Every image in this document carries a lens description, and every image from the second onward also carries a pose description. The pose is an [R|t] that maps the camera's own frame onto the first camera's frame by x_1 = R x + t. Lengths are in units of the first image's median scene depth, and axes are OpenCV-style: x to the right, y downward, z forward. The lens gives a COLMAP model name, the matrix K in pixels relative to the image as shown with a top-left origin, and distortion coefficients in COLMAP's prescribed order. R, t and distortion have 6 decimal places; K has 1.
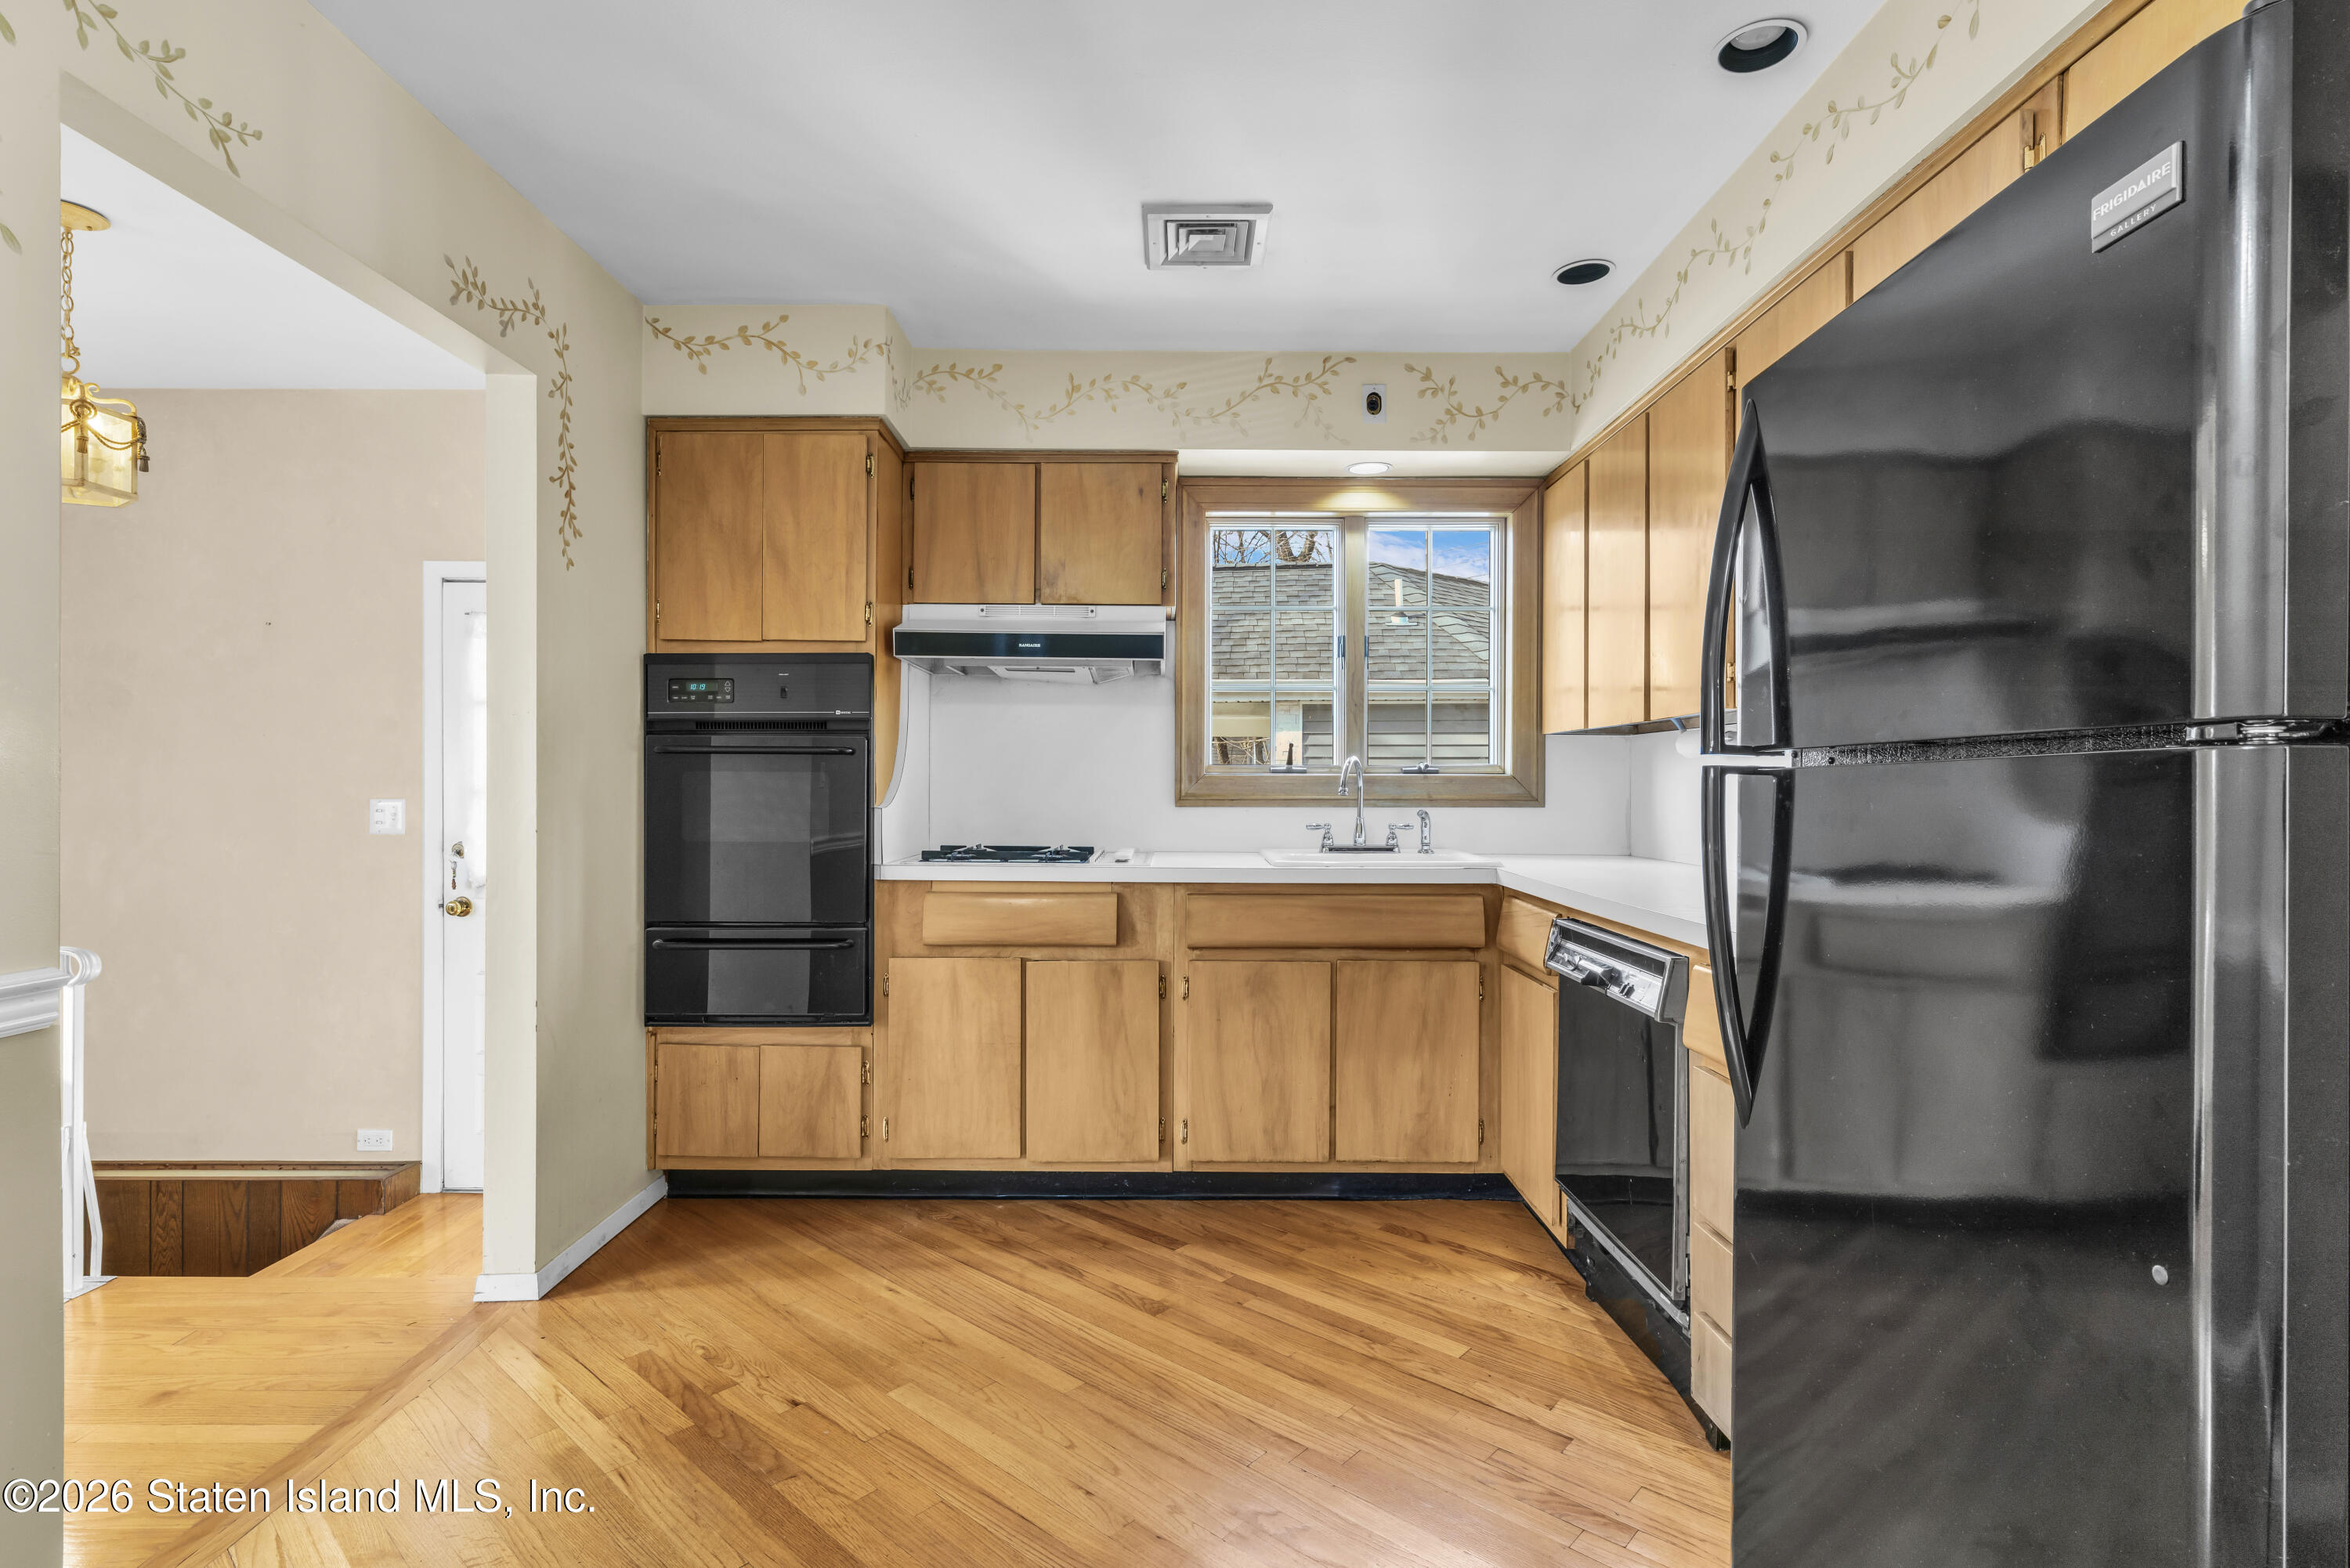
lens RADIAL K [[1124.4, 0, 1168.7], [0, 1124.4, 785.6], [0, 0, 1]] dist [-0.002125, -0.000664]
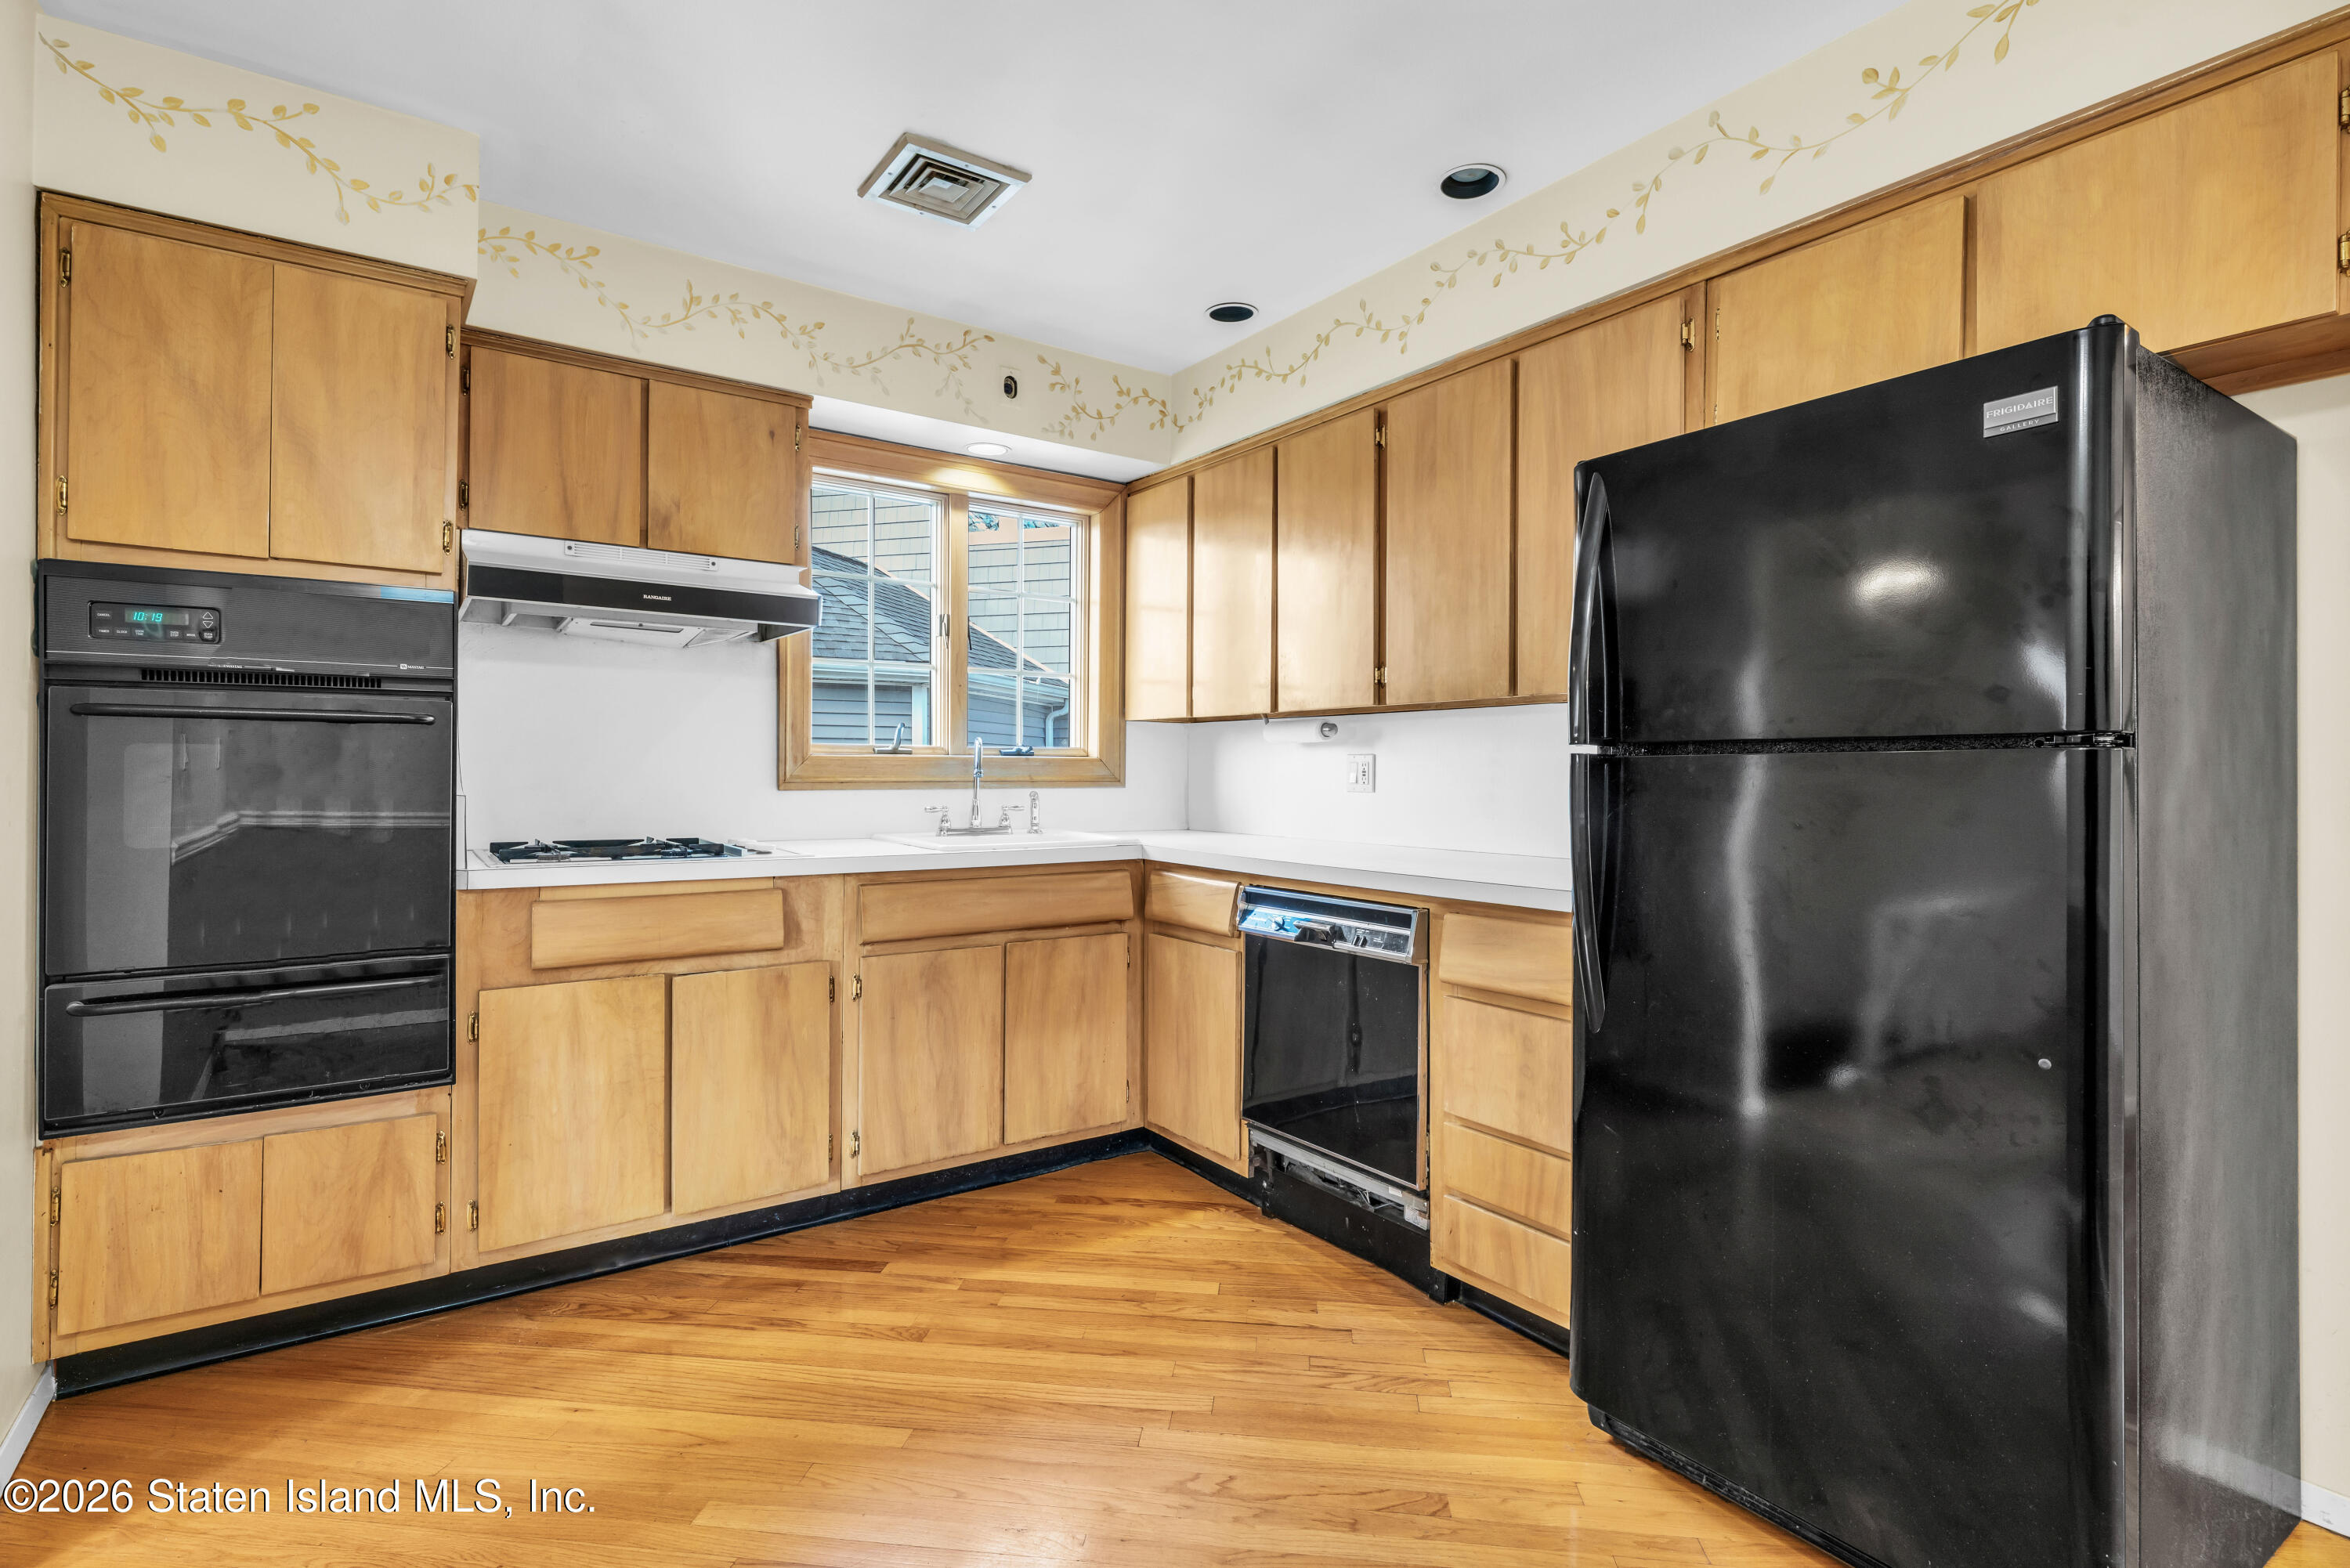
lens RADIAL K [[1124.8, 0, 1171.4], [0, 1124.8, 769.9], [0, 0, 1]] dist [-0.001480, -0.000398]
pose [[0.816577, 0.001272, 0.577235, -0.306340], [-0.002801, 0.999995, 0.001758, -0.000002], [-0.577229, -0.003052, 0.816576, 0.103932]]
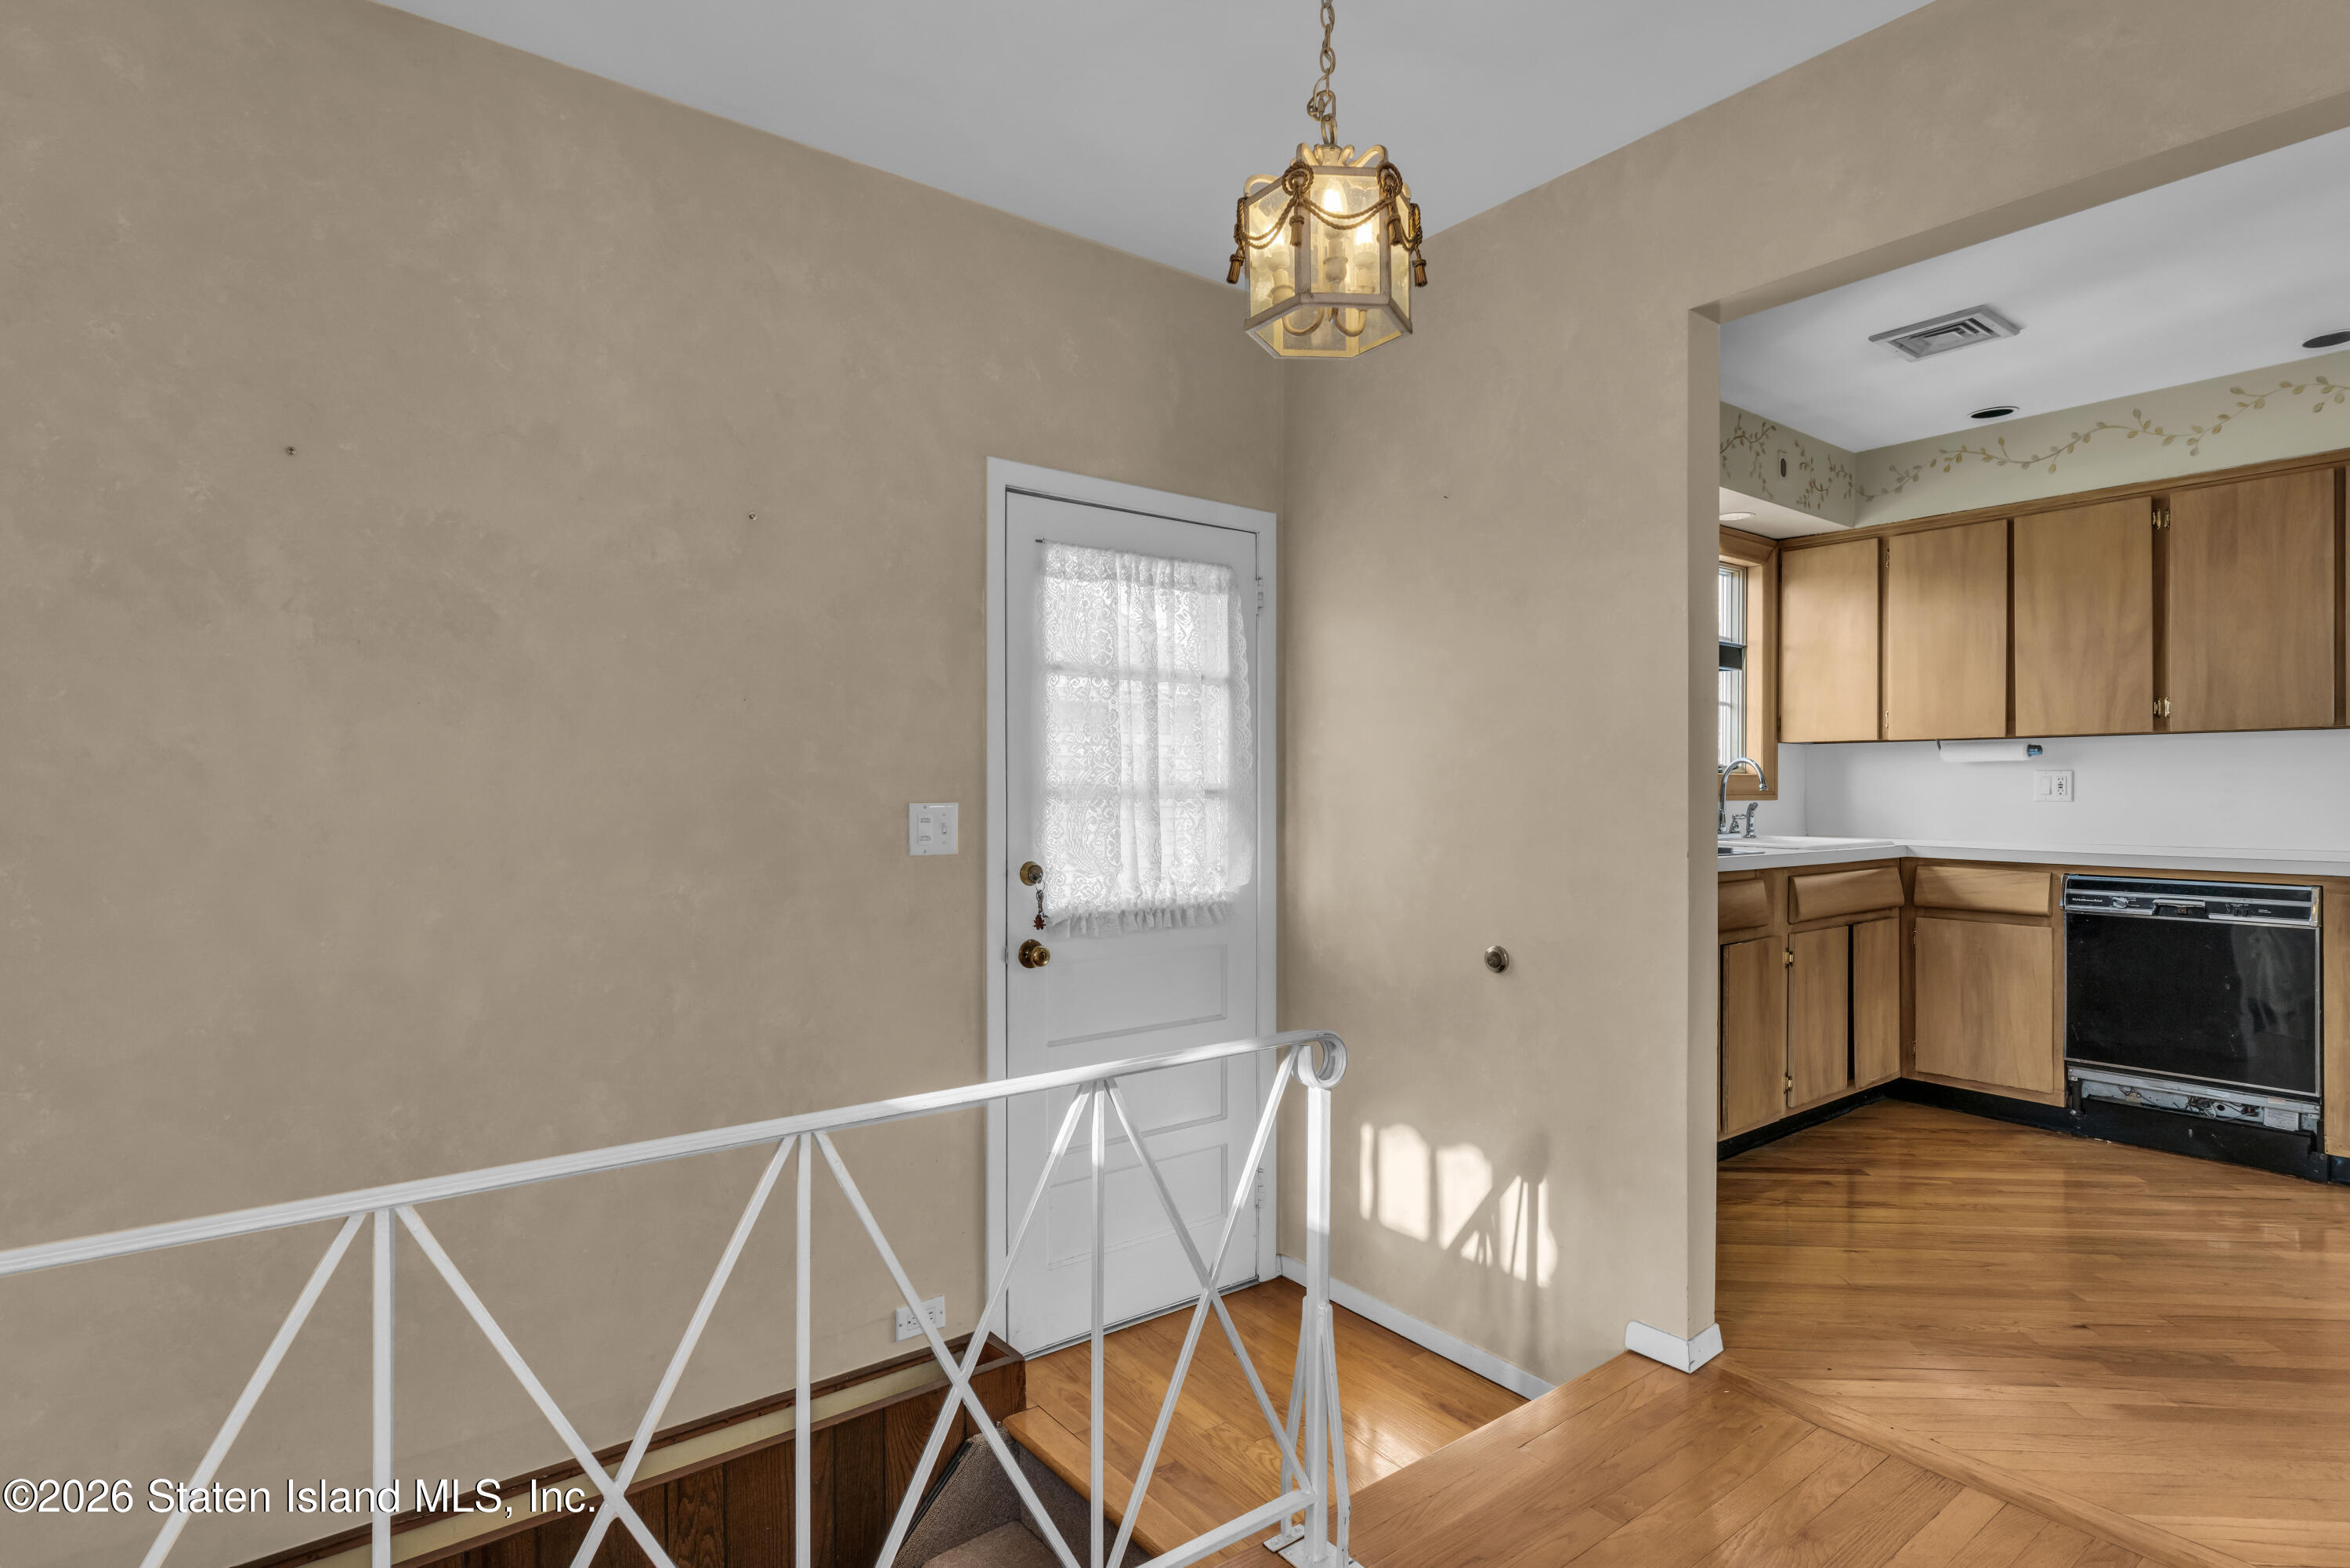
lens RADIAL K [[1194.0, 0, 1169.8], [0, 1194.0, 788.7], [0, 0, 1]] dist [-0.000825, 0.000087]
pose [[0.787662, -0.003638, 0.616097, -1.242657], [0.001948, 0.999992, 0.003415, 0.001274], [-0.616105, -0.001490, 0.787663, 0.429062]]
